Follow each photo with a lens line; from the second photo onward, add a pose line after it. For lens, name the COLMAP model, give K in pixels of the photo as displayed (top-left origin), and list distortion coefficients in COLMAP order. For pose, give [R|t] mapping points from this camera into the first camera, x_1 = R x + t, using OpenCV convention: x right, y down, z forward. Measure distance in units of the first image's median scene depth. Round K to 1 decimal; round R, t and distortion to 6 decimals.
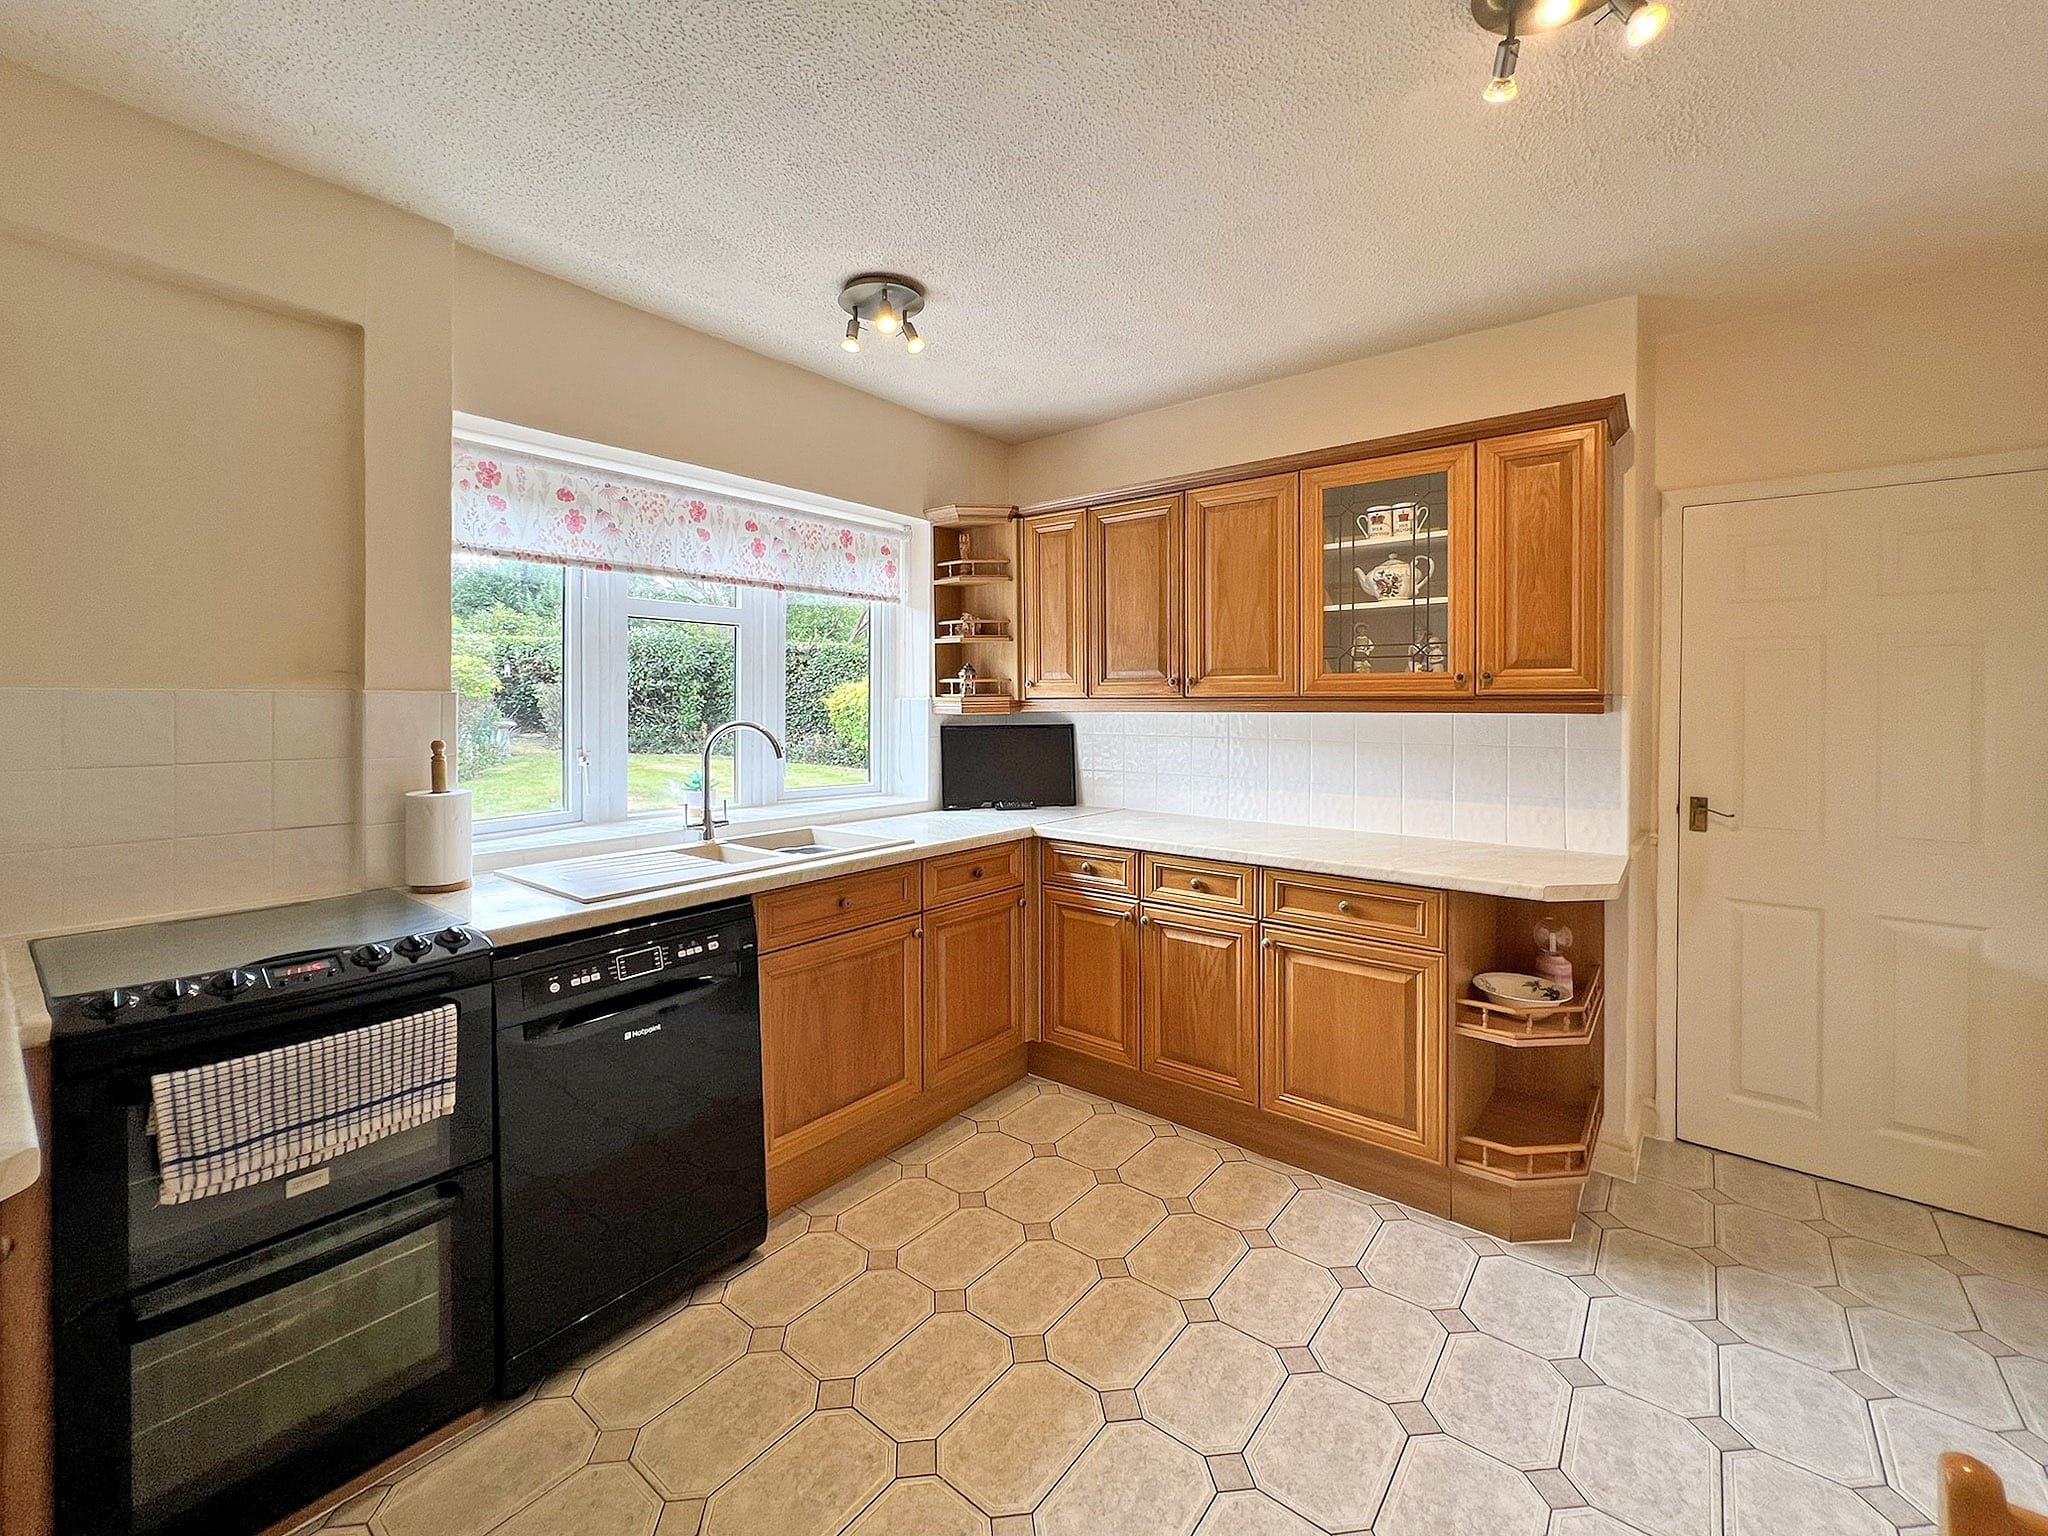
lens RADIAL K [[849.4, 0, 1022.2], [0, 849.4, 712.4], [0, 0, 1]] dist [0.000338, 0.000225]
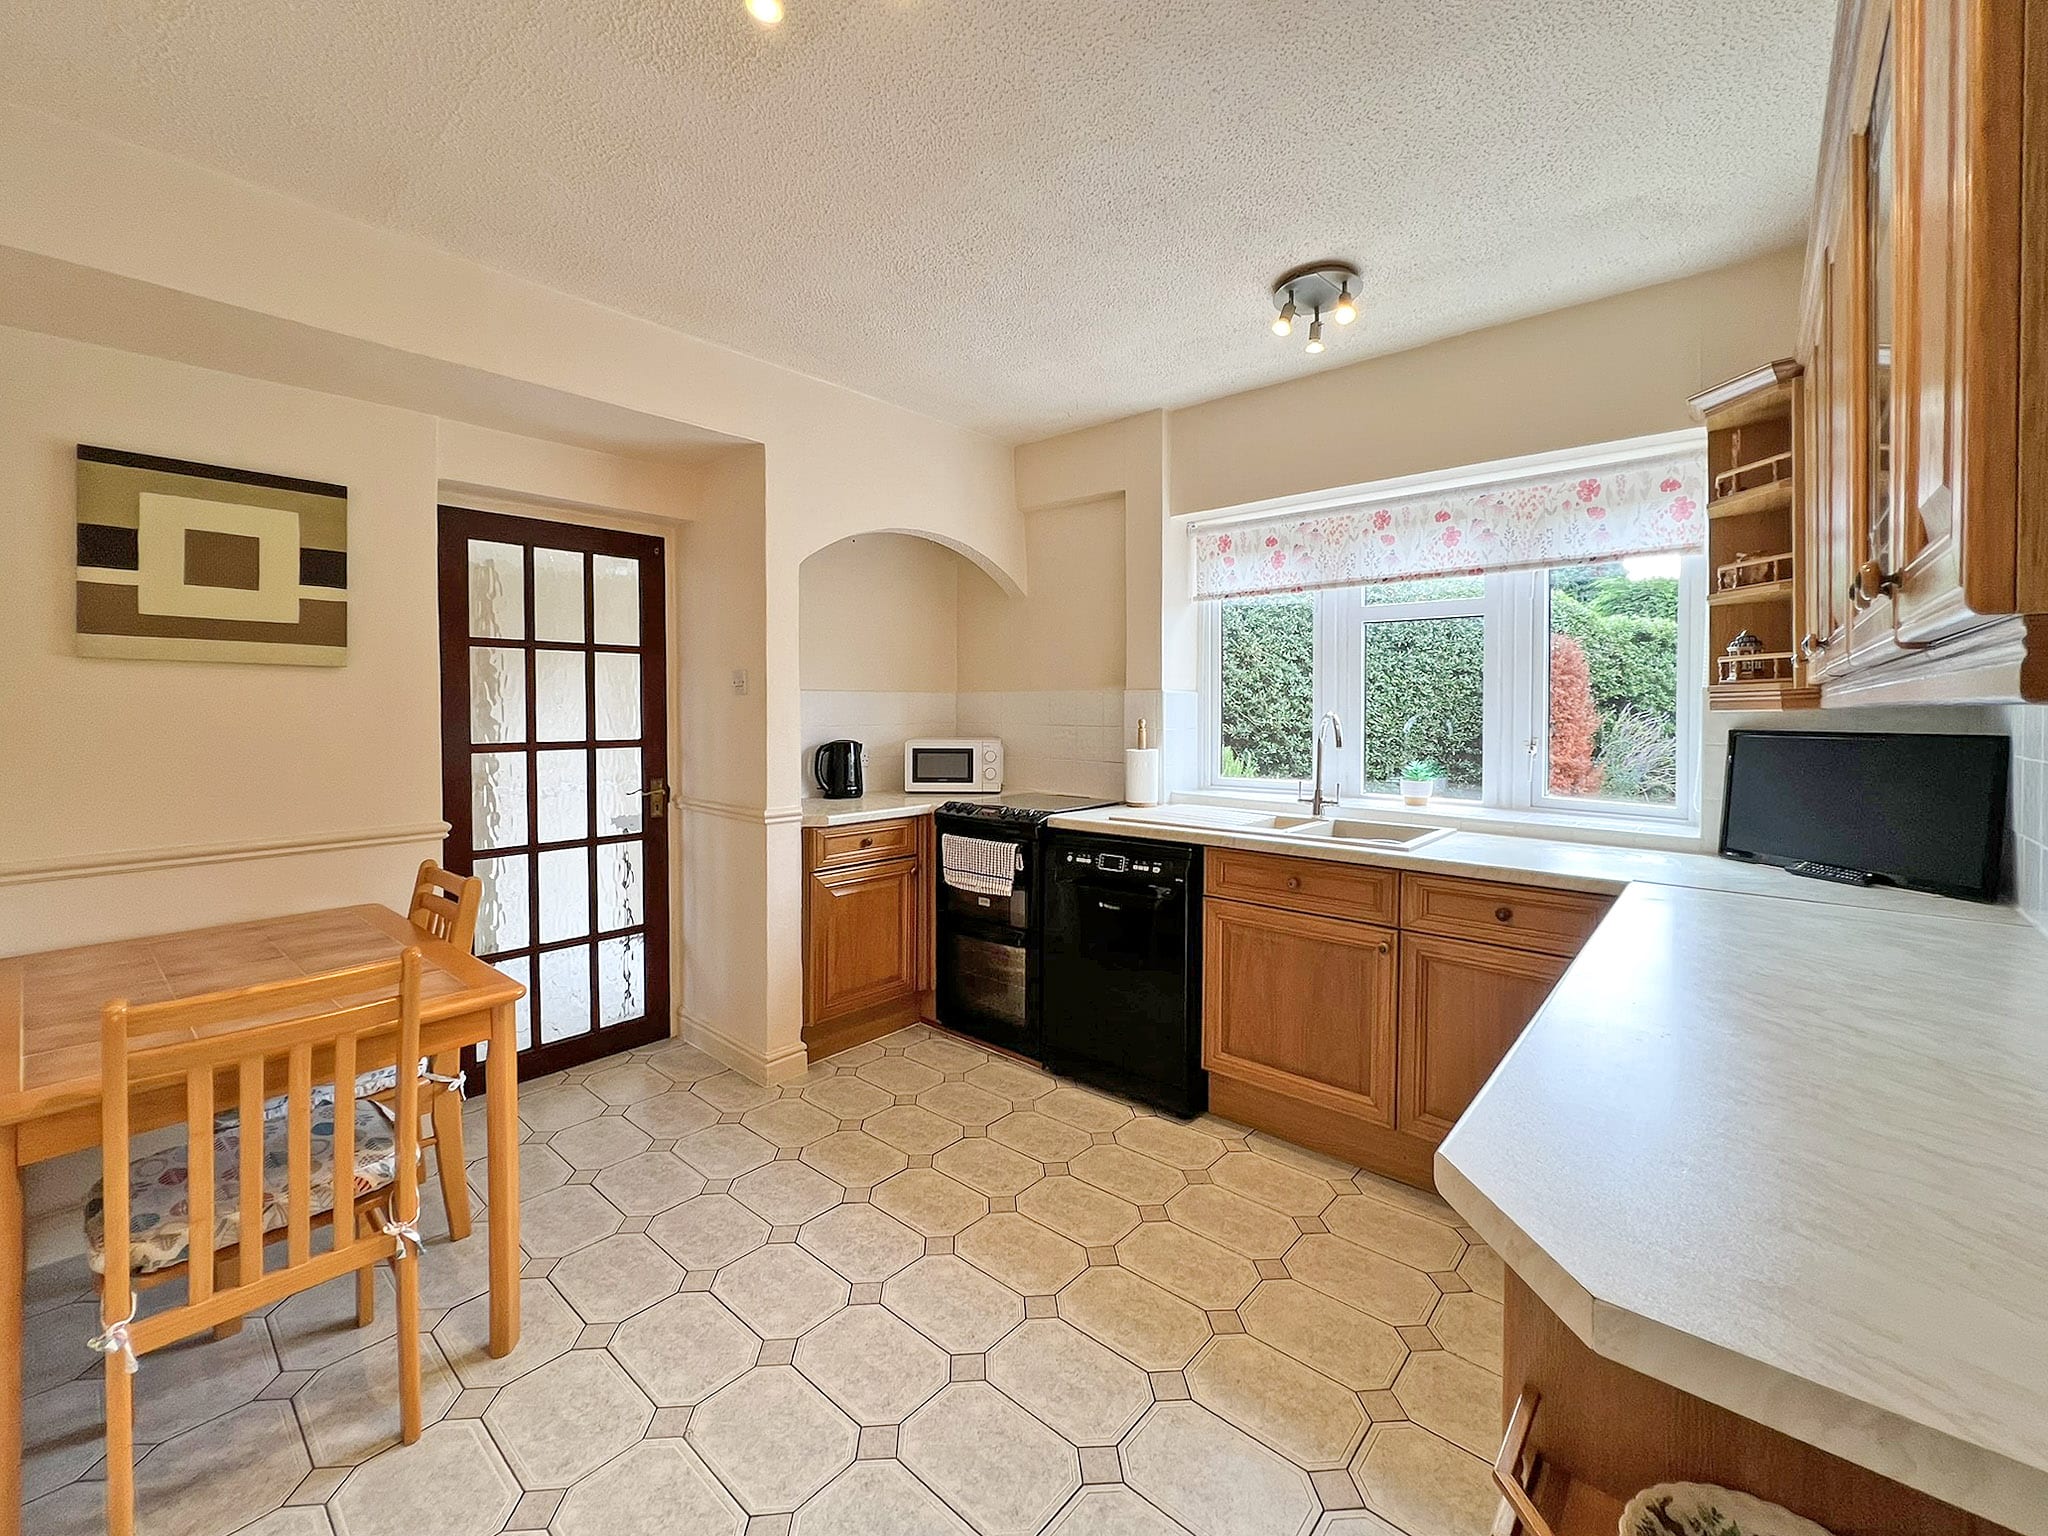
lens RADIAL K [[843.0, 0, 1028.3], [0, 843.0, 729.9], [0, 0, 1]] dist [-0.000866, 0.000131]
pose [[-0.039851, 0.029288, -0.998776, 0.772208], [-0.015263, 0.999436, 0.029917, 0.006149], [0.999089, 0.016437, -0.039381, 0.642031]]
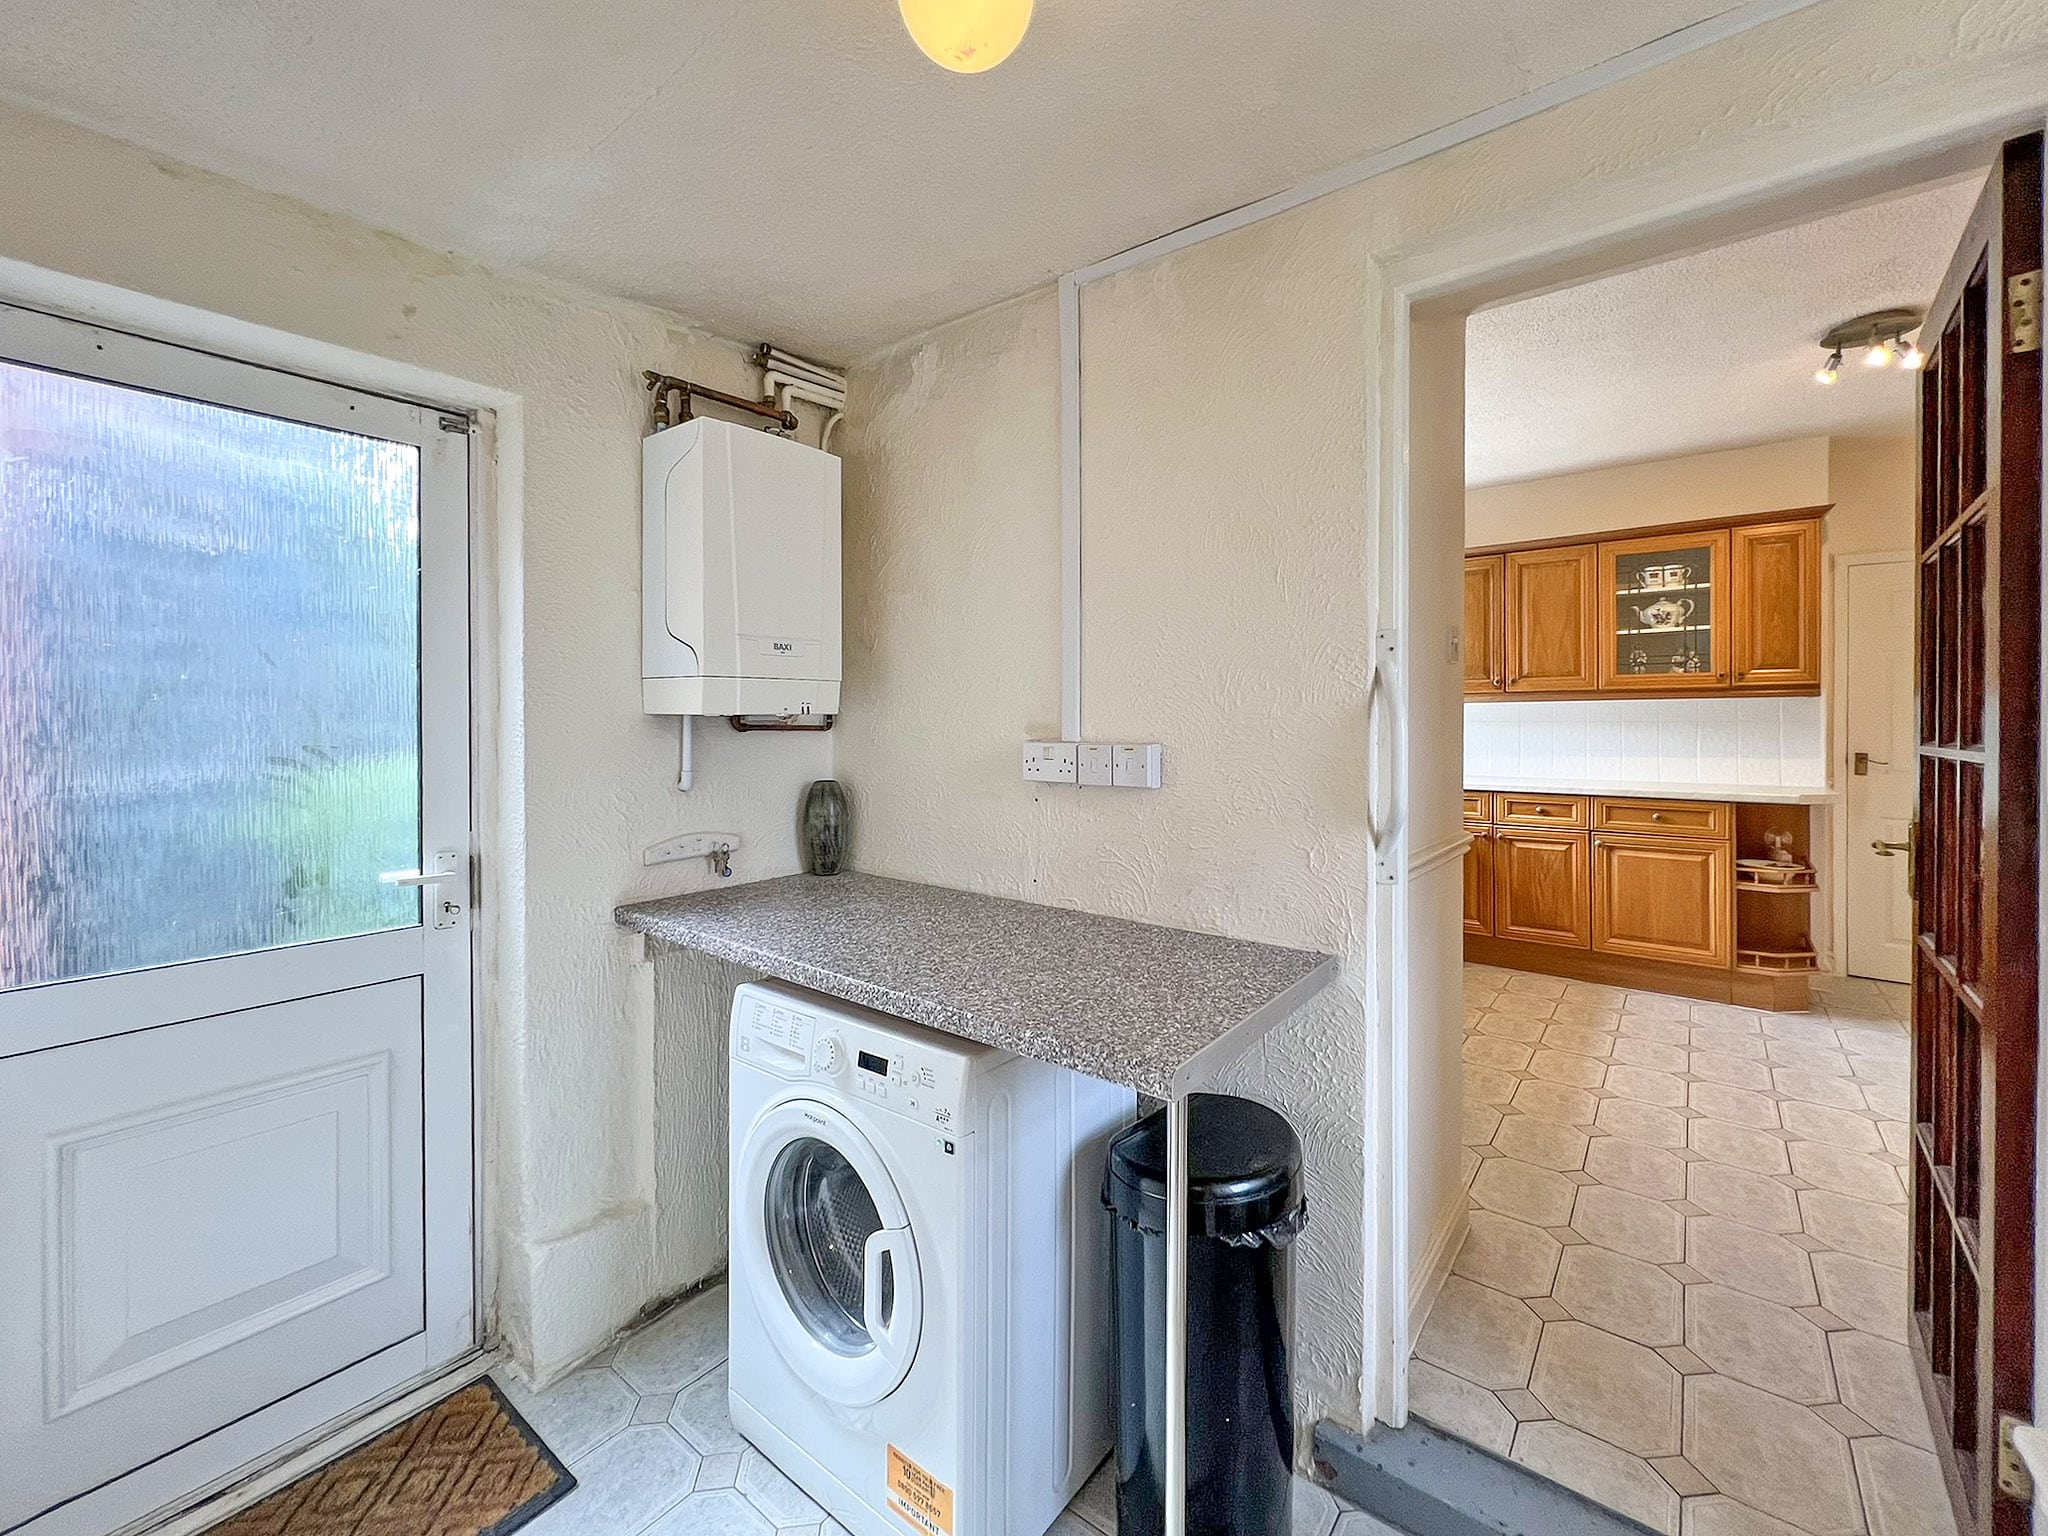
lens RADIAL K [[843.0, 0, 1028.3], [0, 843.0, 729.9], [0, 0, 1]] dist [-0.000866, 0.000131]
pose [[0.999972, -0.004913, 0.005605, -0.782217], [0.004937, 0.999979, -0.004260, 0.060164], [-0.005584, 0.004288, 0.999975, -0.567667]]
